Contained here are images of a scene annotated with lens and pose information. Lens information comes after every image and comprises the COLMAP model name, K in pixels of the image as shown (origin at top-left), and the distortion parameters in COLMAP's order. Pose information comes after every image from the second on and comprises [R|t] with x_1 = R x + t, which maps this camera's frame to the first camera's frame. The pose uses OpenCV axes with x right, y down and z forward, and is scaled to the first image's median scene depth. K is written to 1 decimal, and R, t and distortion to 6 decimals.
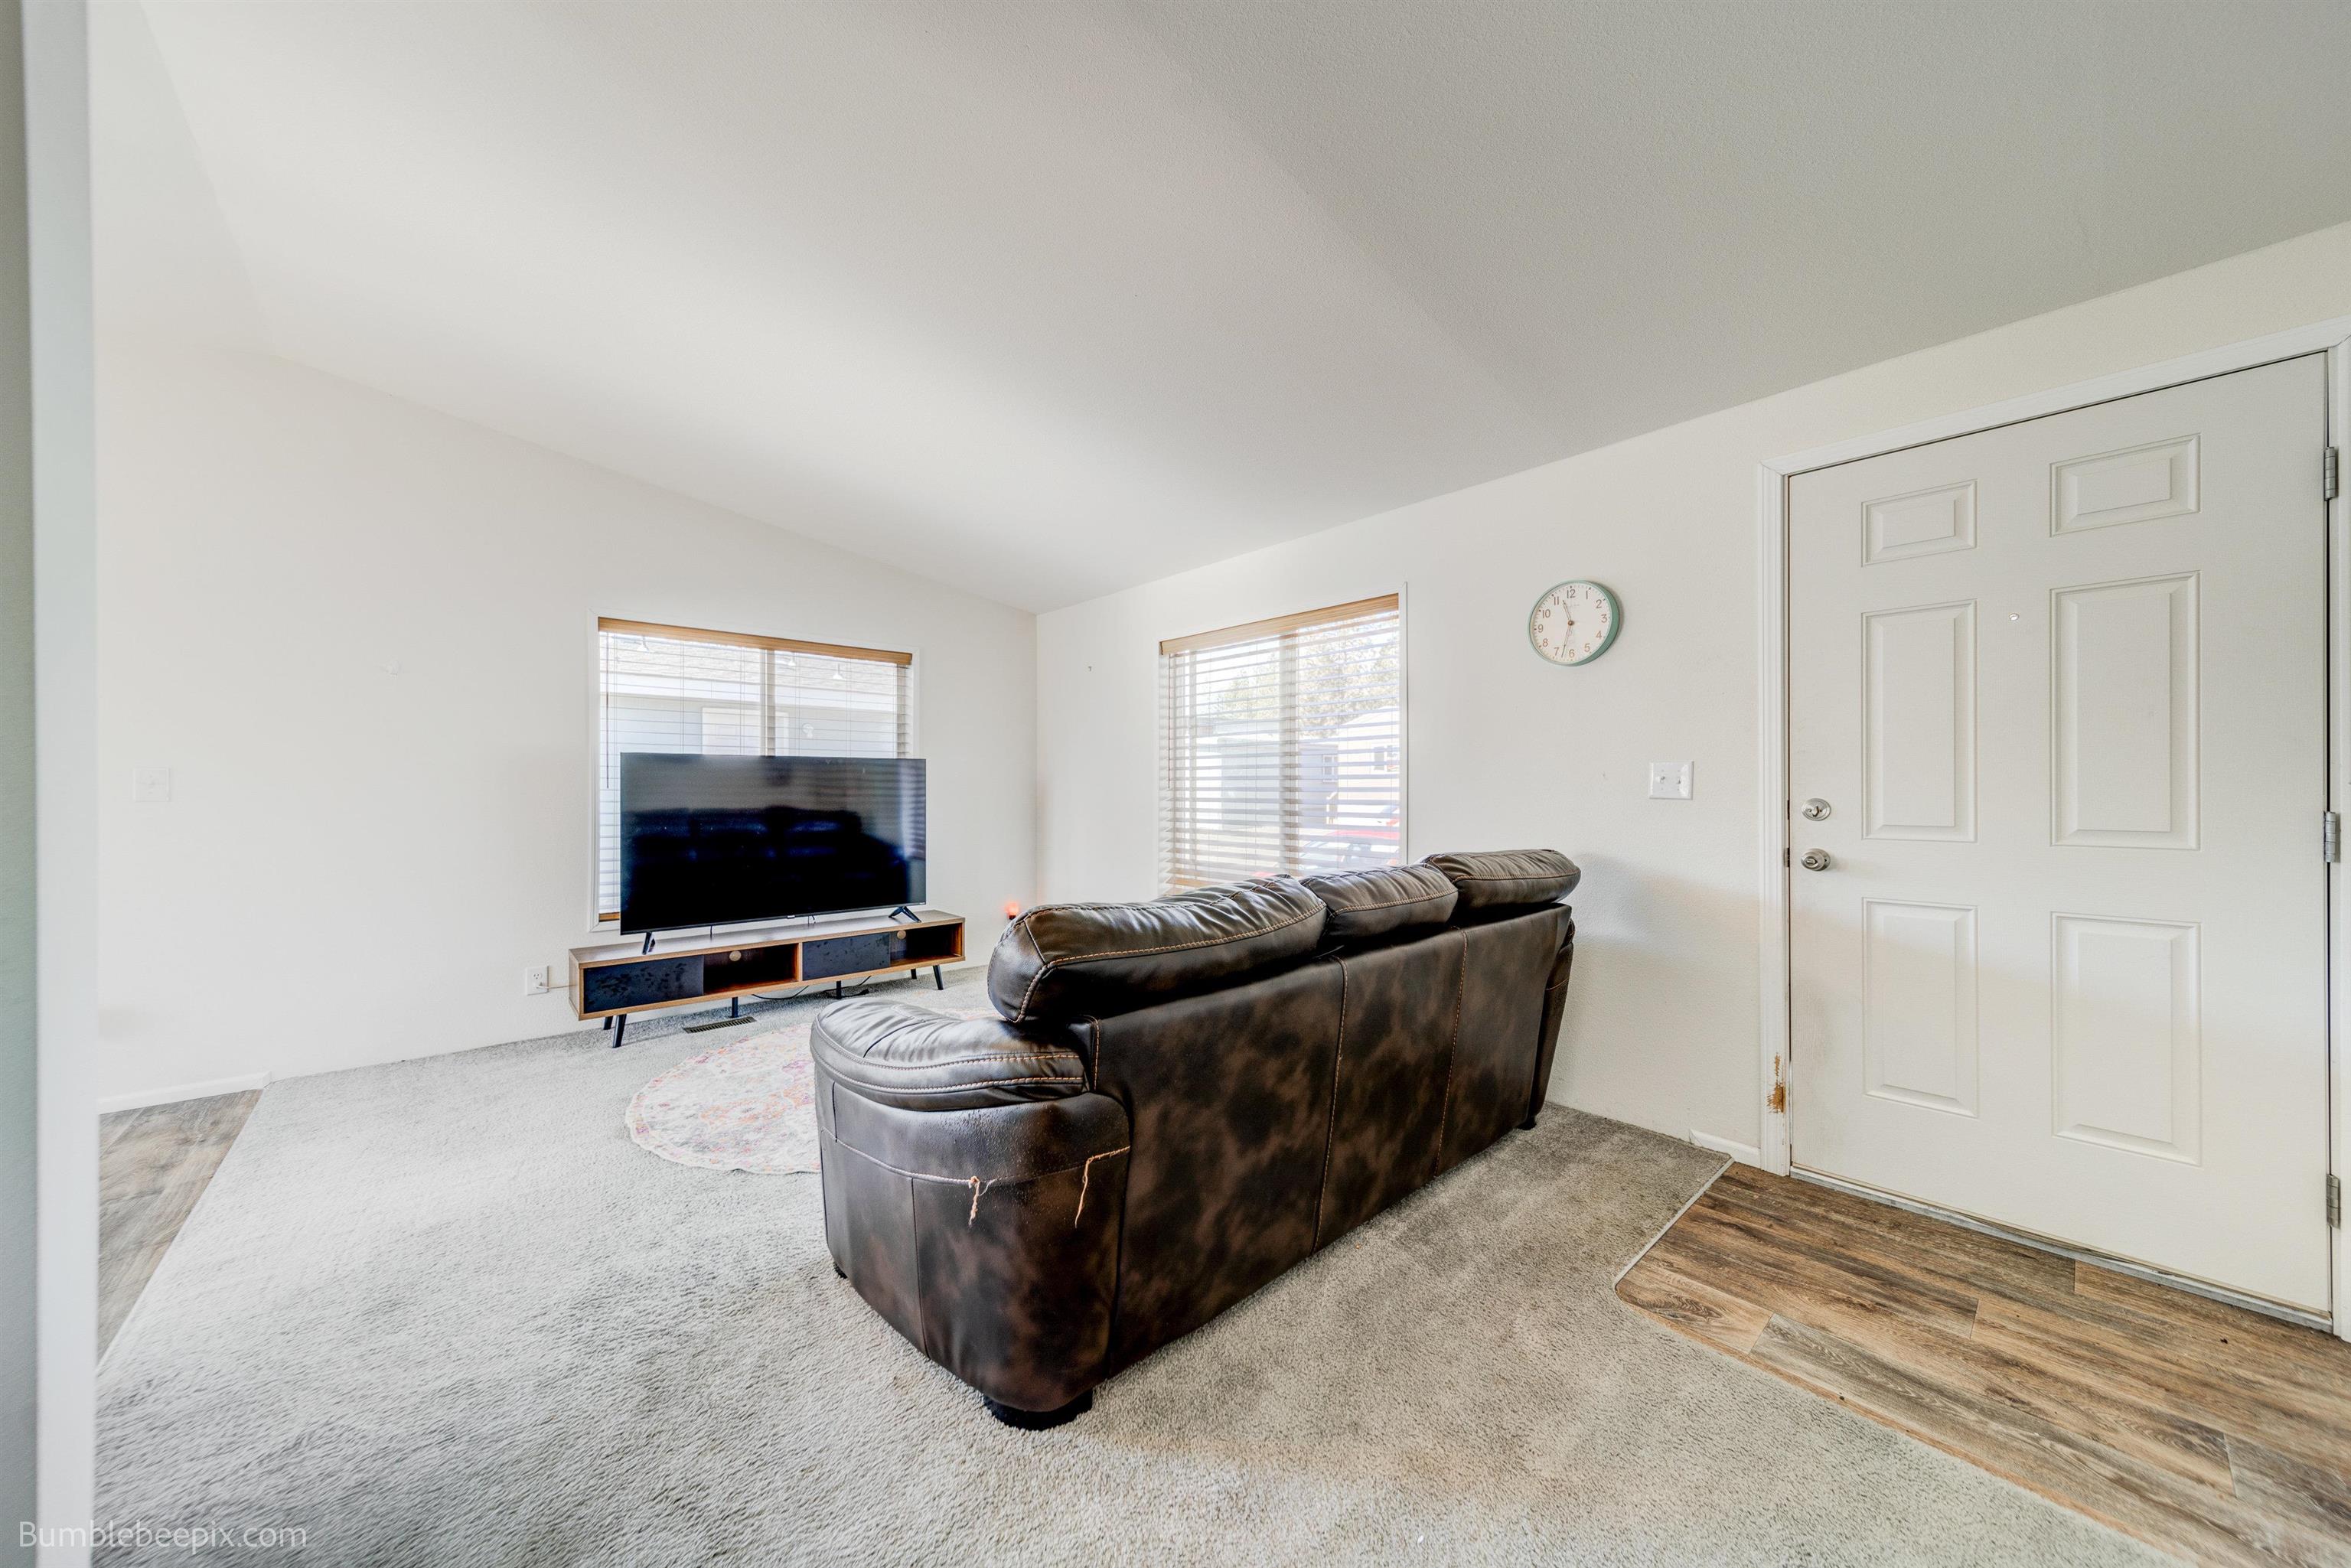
lens RADIAL K [[810.5, 0, 1179.5], [0, 810.5, 786.2], [0, 0, 1]] dist [0.012581, 0.000029]
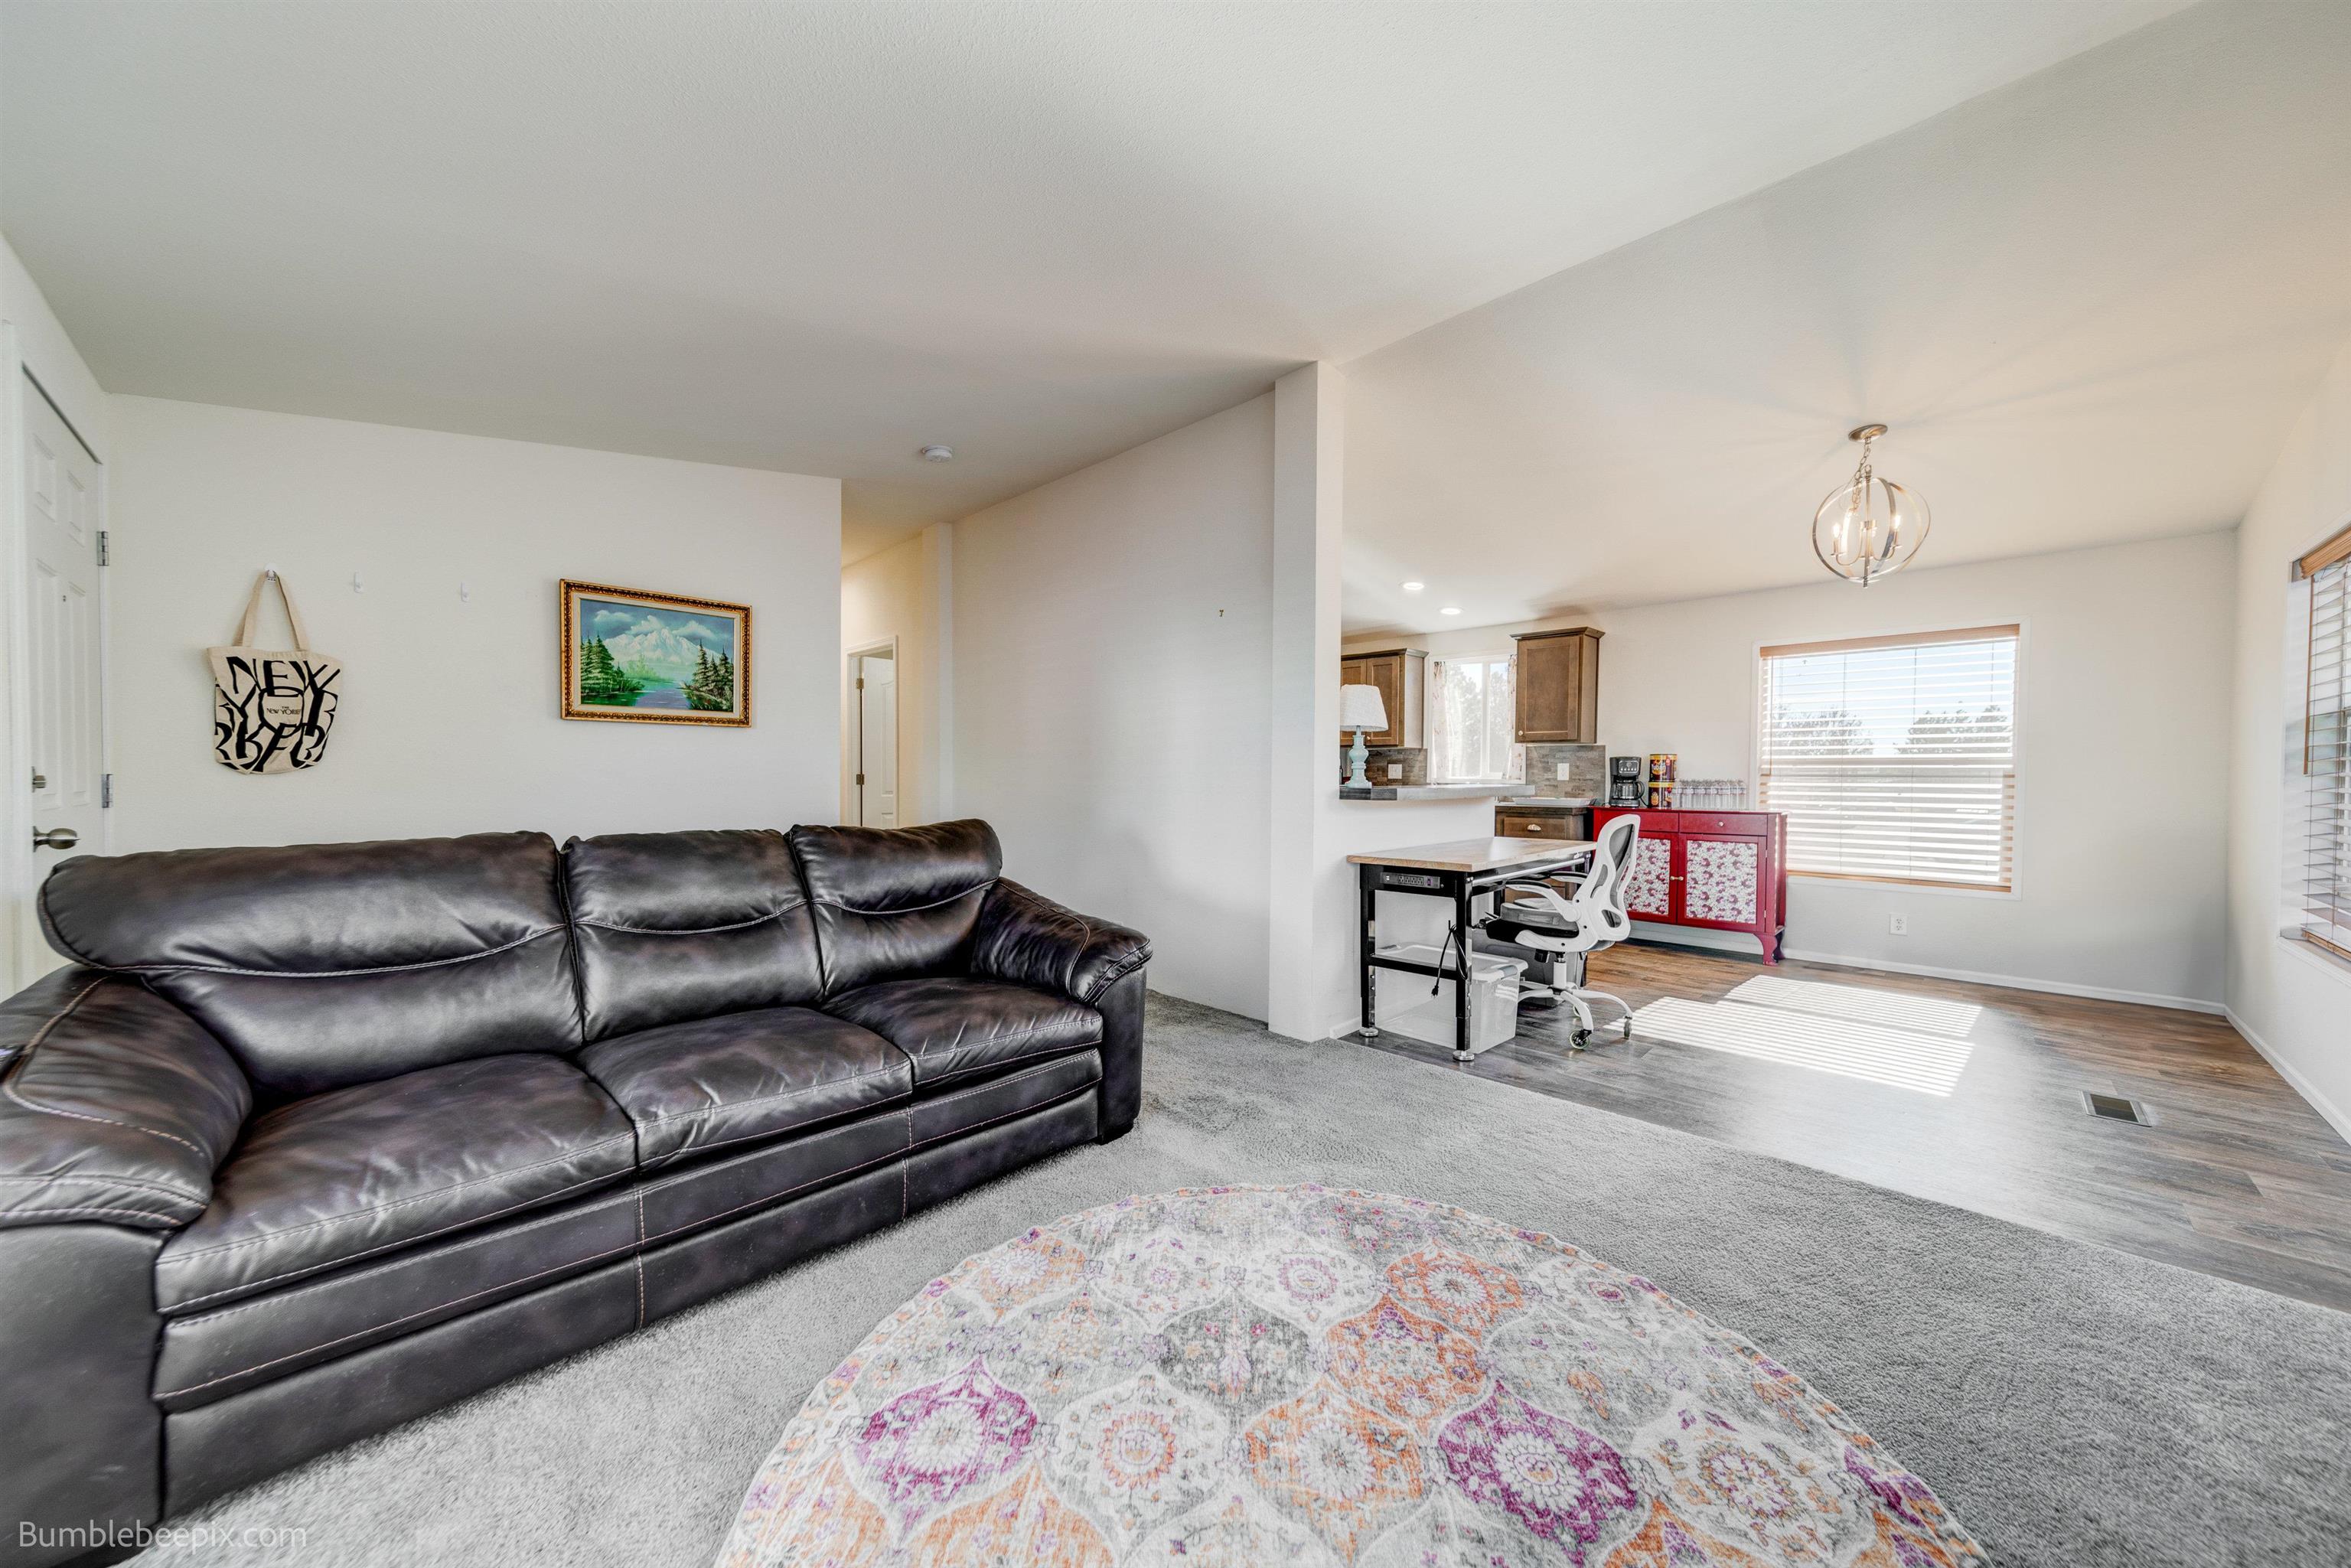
lens RADIAL K [[814.9, 0, 1175.1], [0, 814.9, 788.6], [0, 0, 1]] dist [0.005662, 0.000086]
pose [[-0.998322, -0.004458, -0.057739, -0.211476], [-0.005124, 0.999922, 0.011387, 0.013848], [0.057684, 0.011664, -0.998267, 1.186073]]
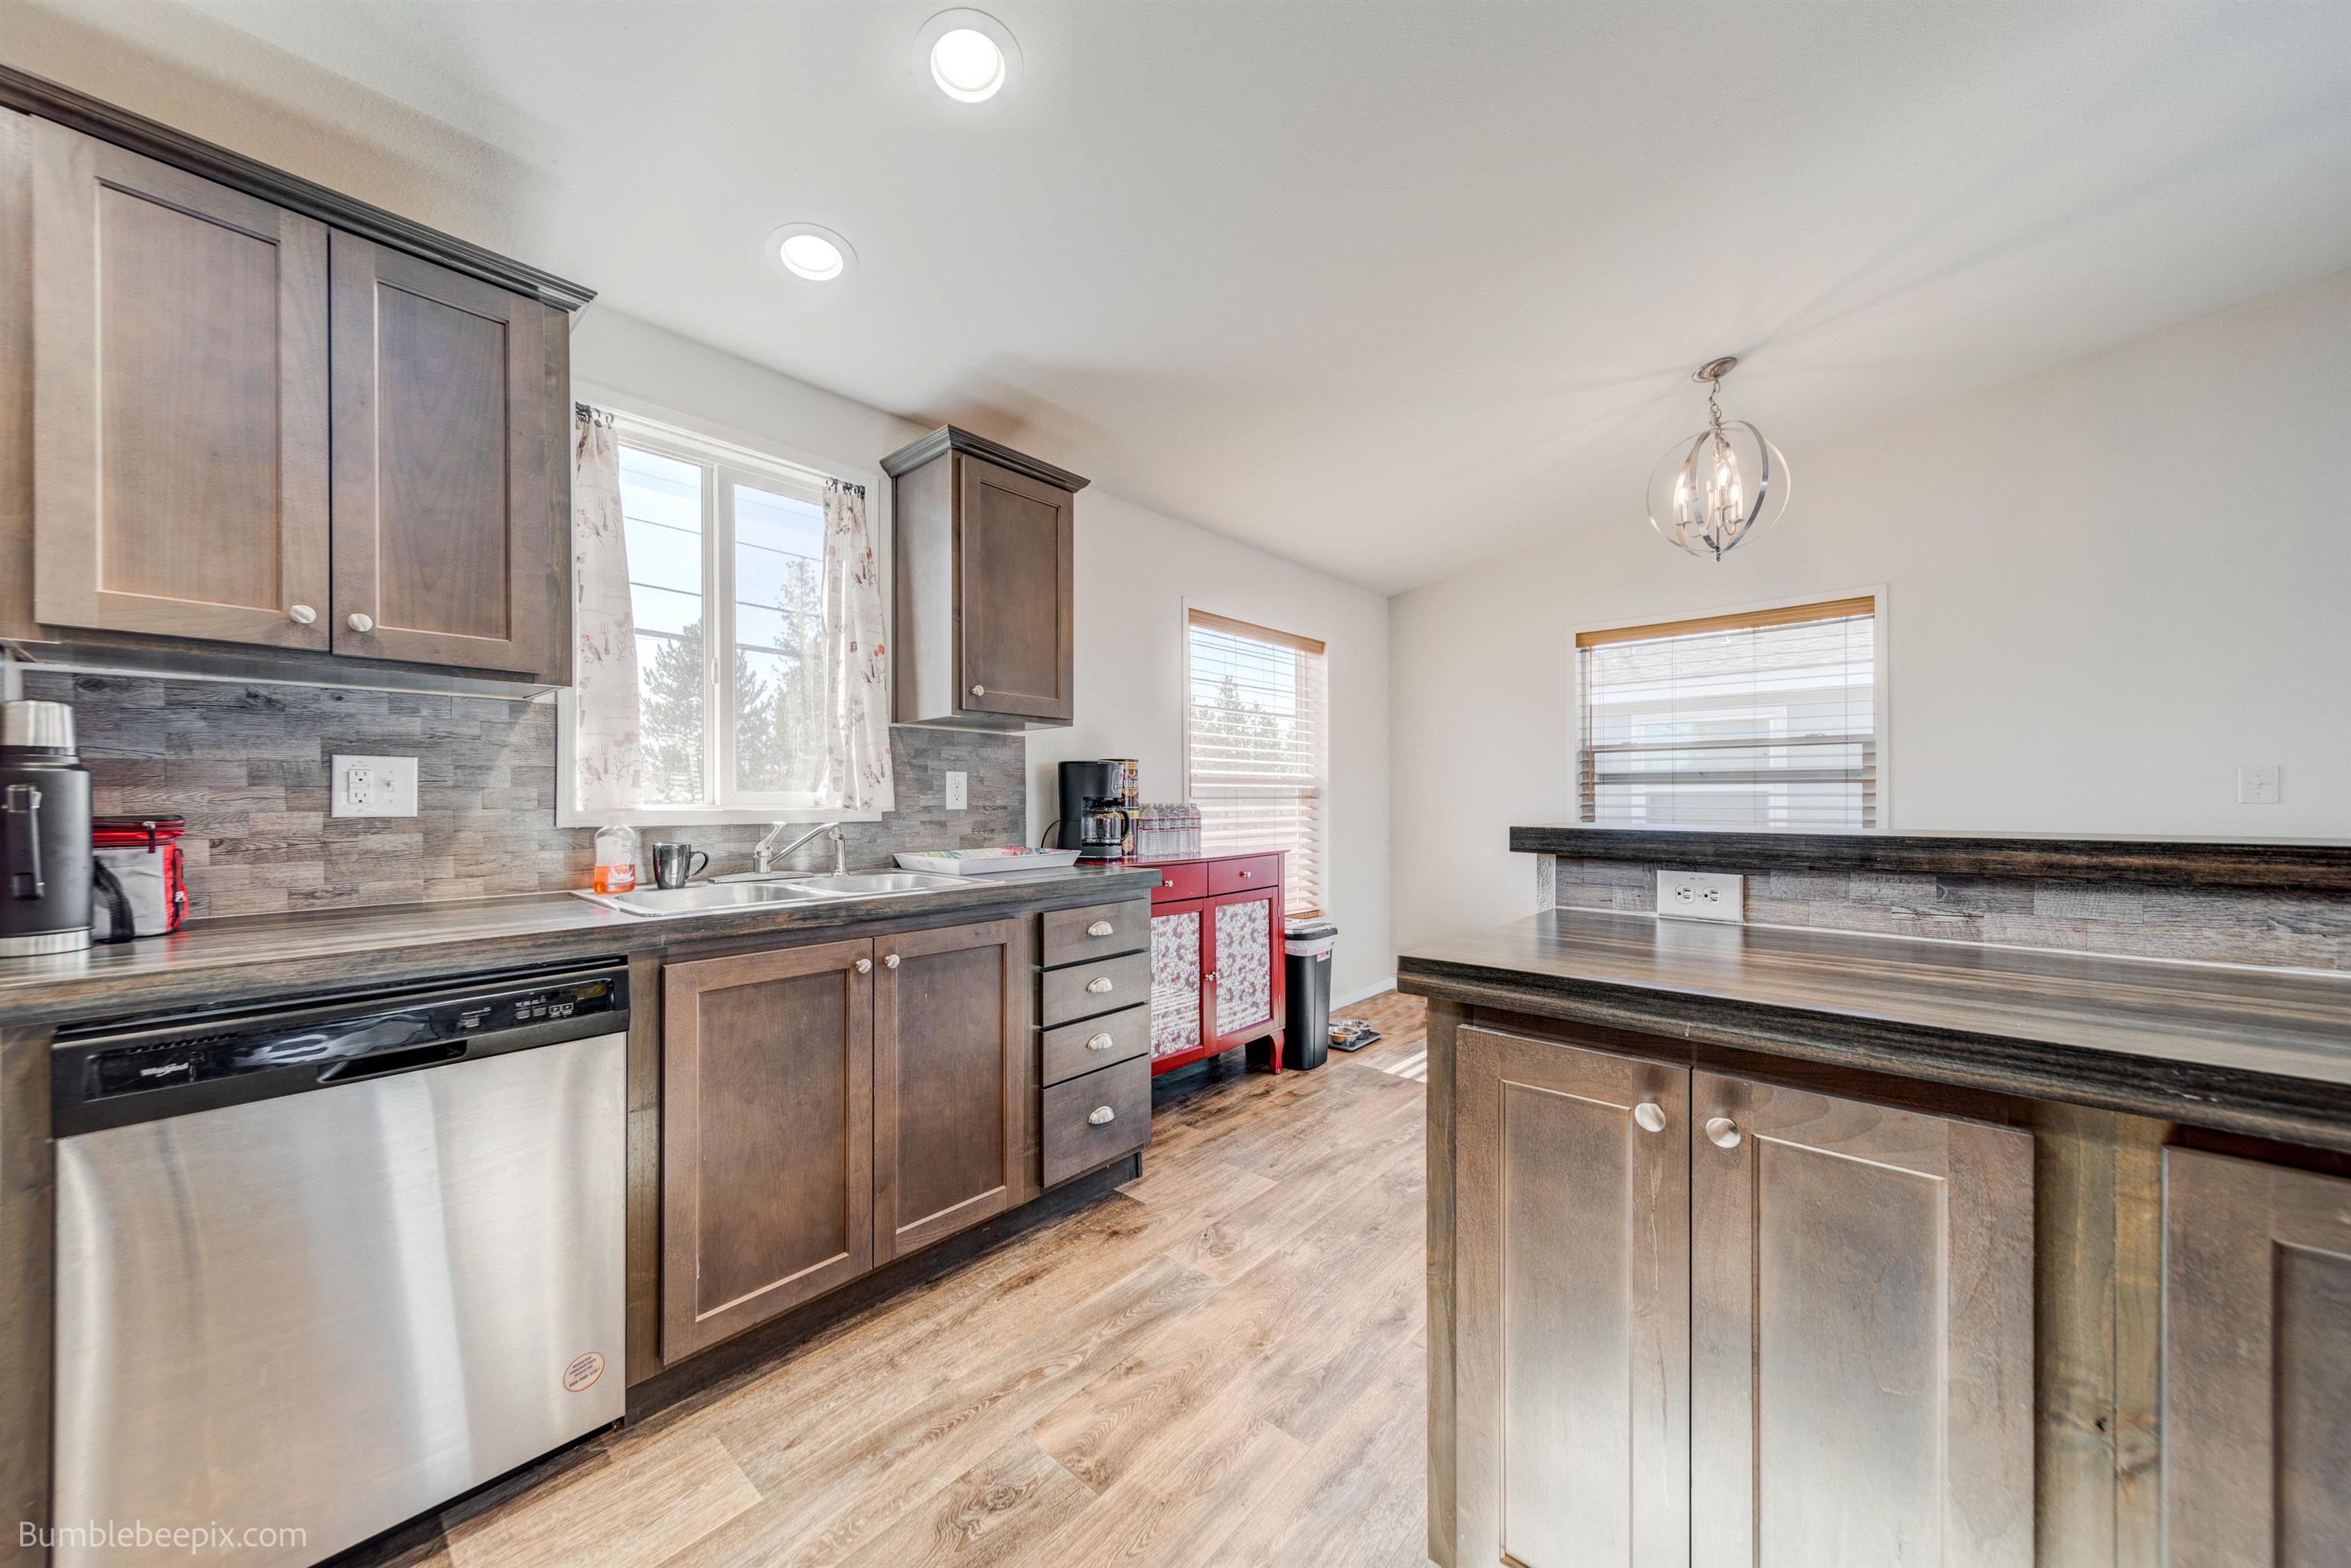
lens RADIAL K [[833.5, 0, 1147.7], [0, 833.5, 792.5], [0, 0, 1]] dist [0.001480, 0.000109]
pose [[0.090970, -0.006020, -0.995835, -0.332316], [0.008182, 0.999952, -0.005297, 0.001928], [0.995820, -0.007666, 0.091014, -0.254490]]
